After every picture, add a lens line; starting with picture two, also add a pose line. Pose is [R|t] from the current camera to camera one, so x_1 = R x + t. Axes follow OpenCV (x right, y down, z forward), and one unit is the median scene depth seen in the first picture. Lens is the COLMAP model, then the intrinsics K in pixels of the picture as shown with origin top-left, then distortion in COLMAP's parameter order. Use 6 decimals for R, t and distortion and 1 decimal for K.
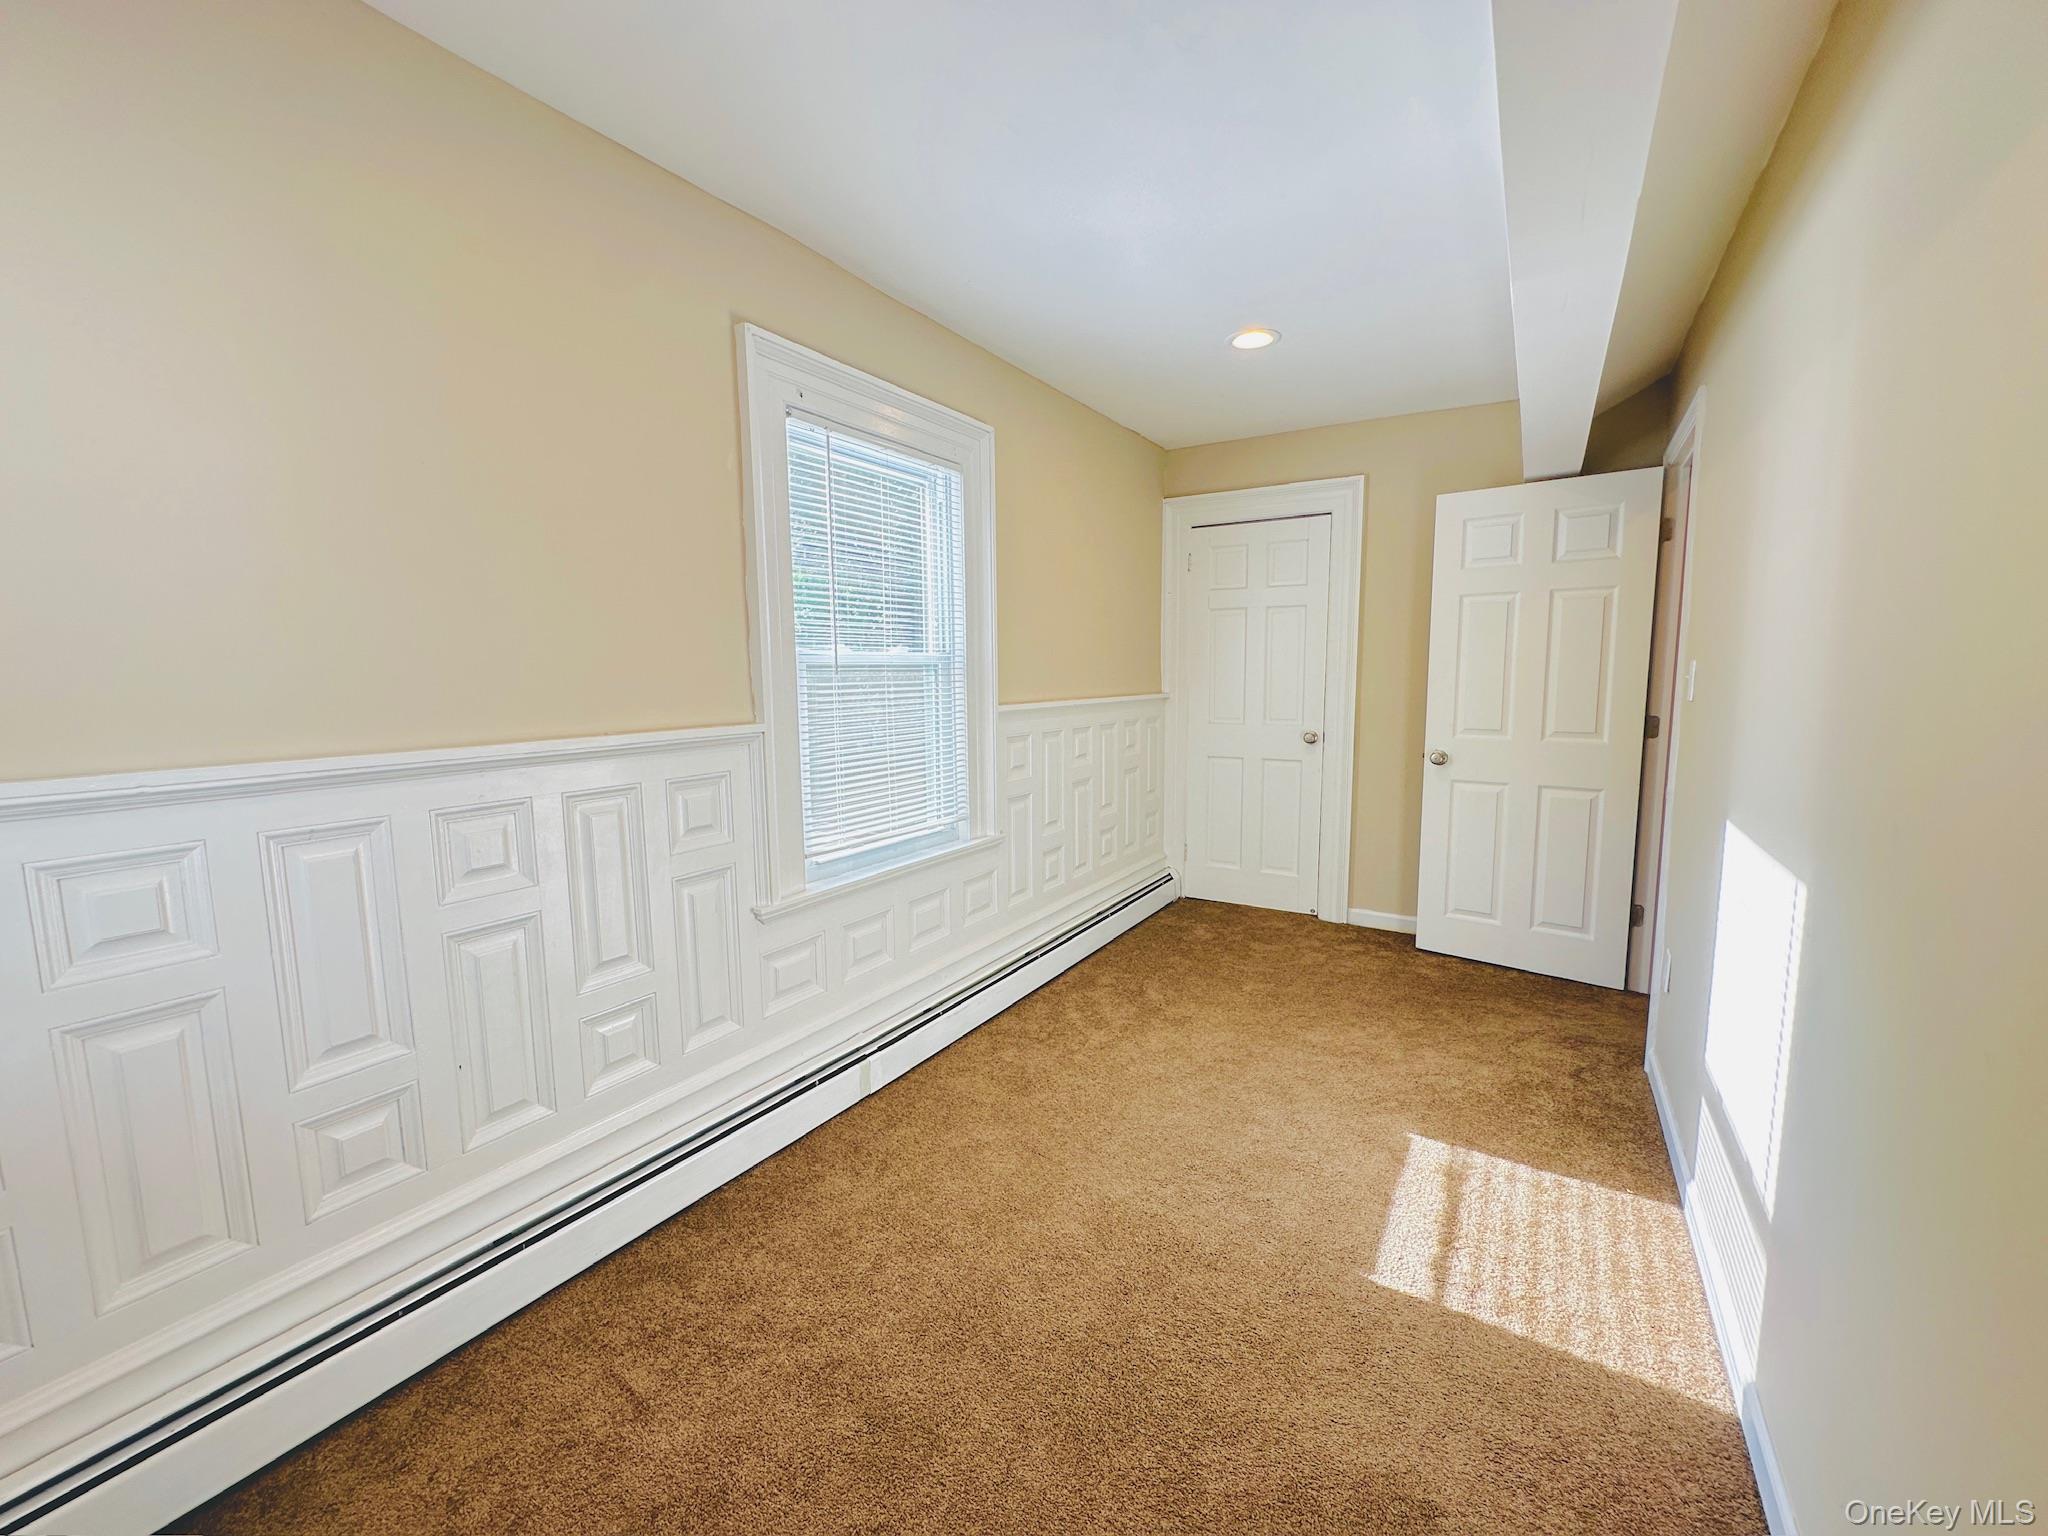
lens RADIAL K [[815.9, 0, 1027.3], [0, 815.9, 762.5], [0, 0, 1]] dist [0.002151, 0.000137]
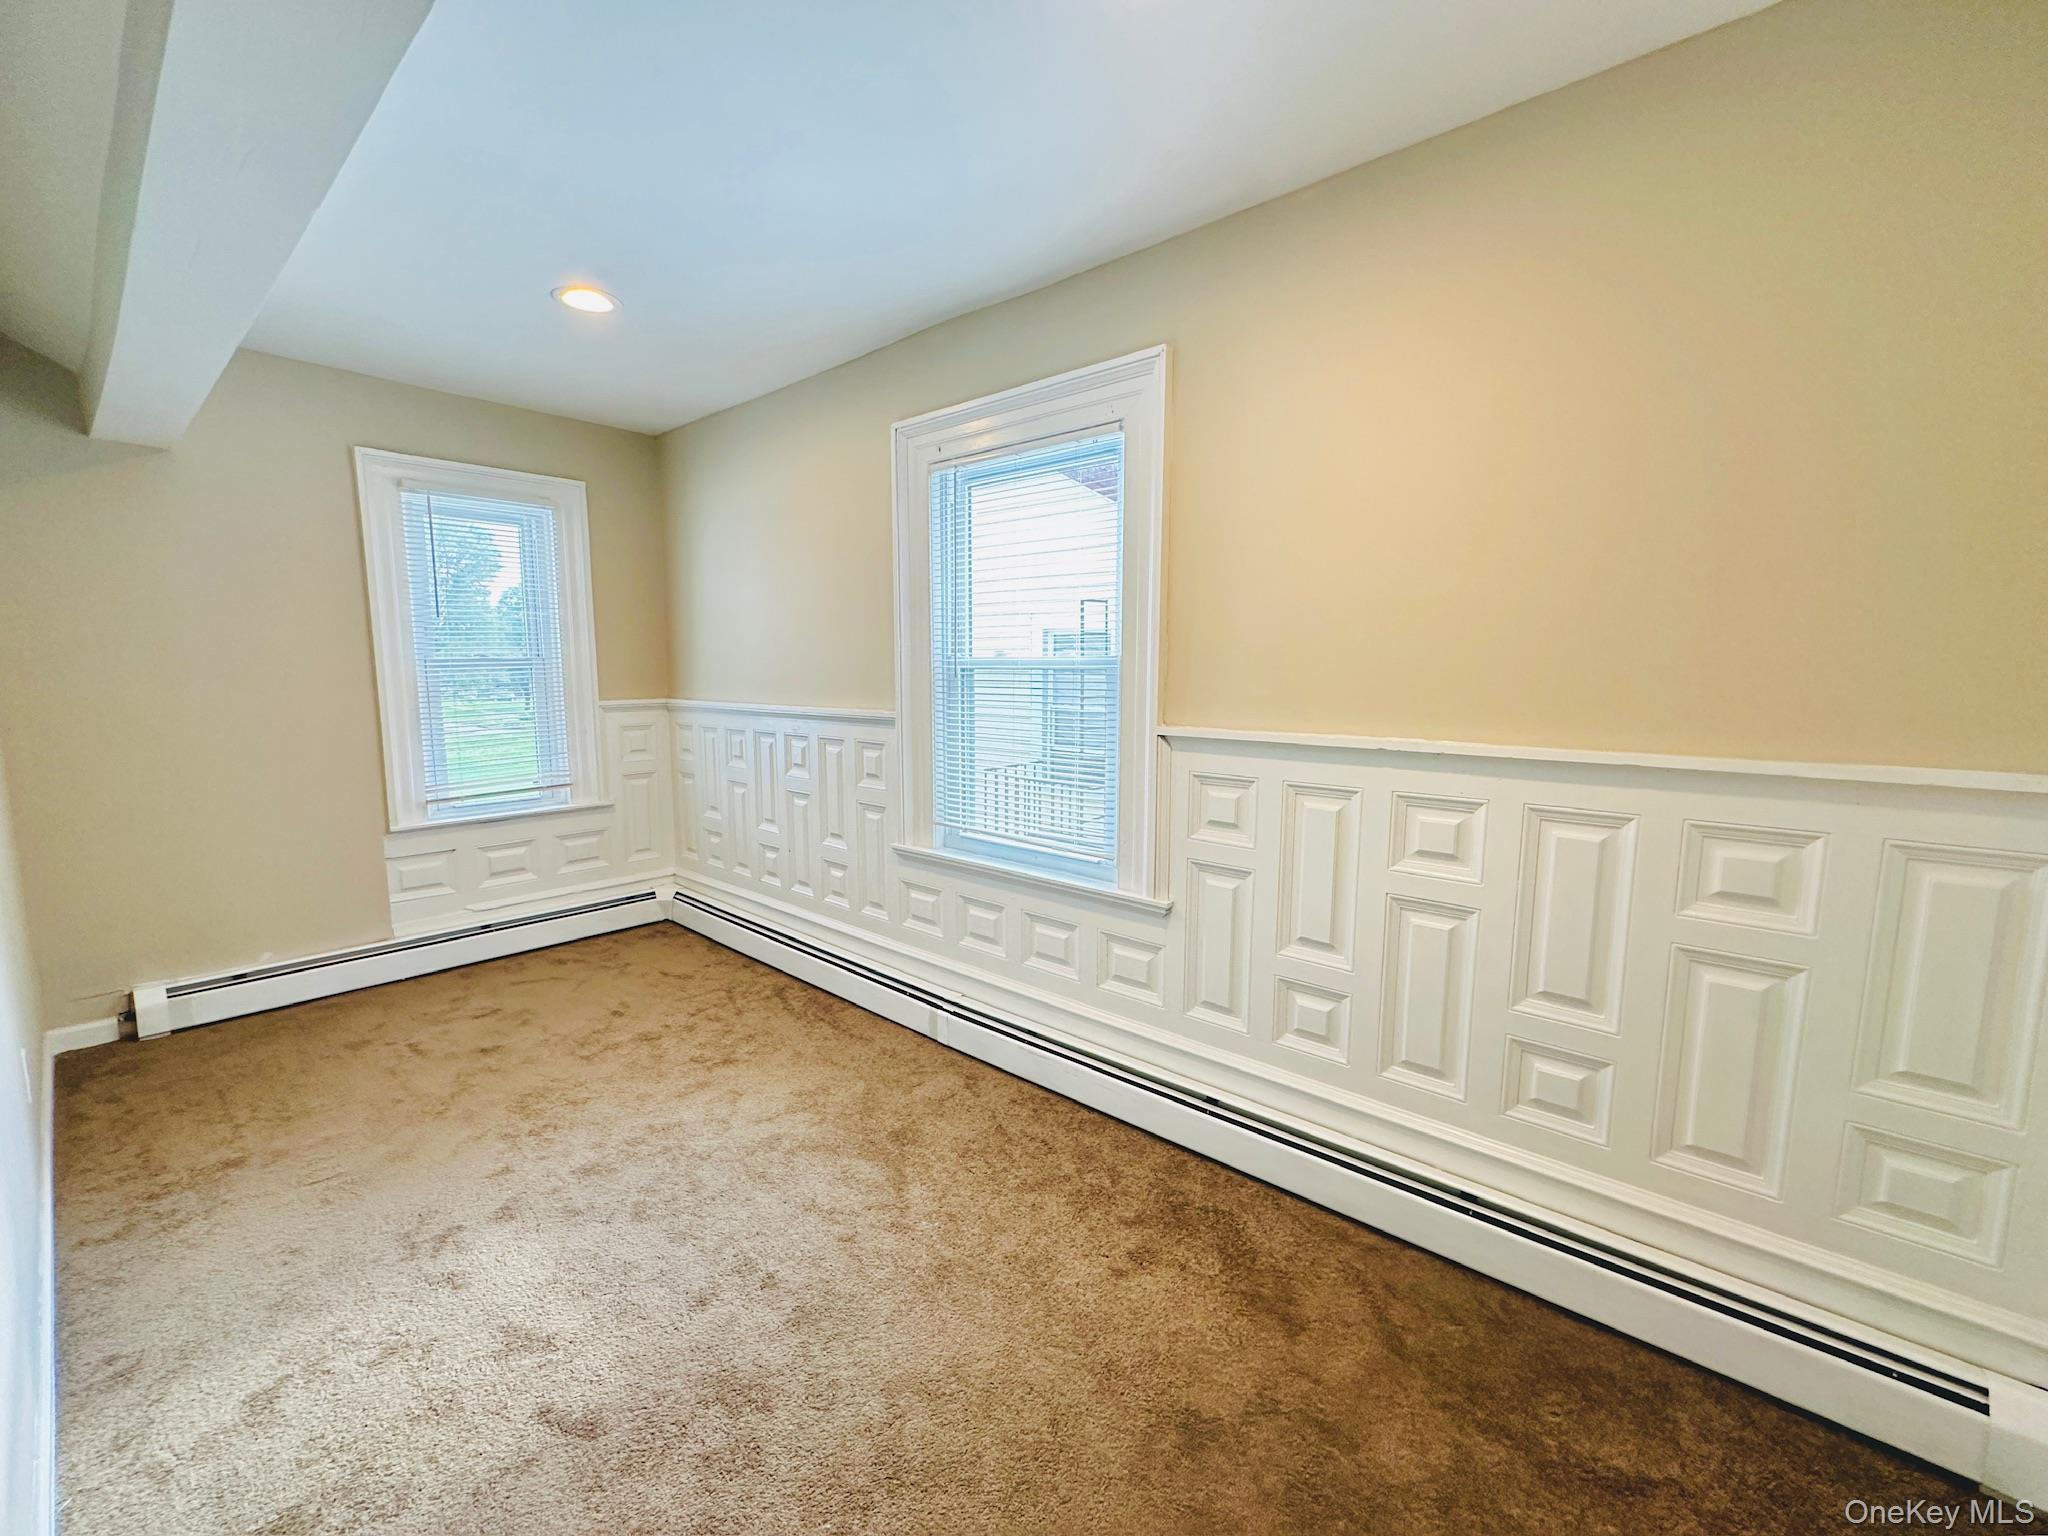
lens RADIAL K [[696.5, 0, 1029.3], [0, 696.5, 756.4], [0, 0, 1]] dist [0.001415, 0.000049]
pose [[-0.062157, 0.124635, -0.990254, 0.712213], [-0.125523, 0.983318, 0.131641, -0.133871], [0.990142, 0.132482, -0.045476, 1.096670]]
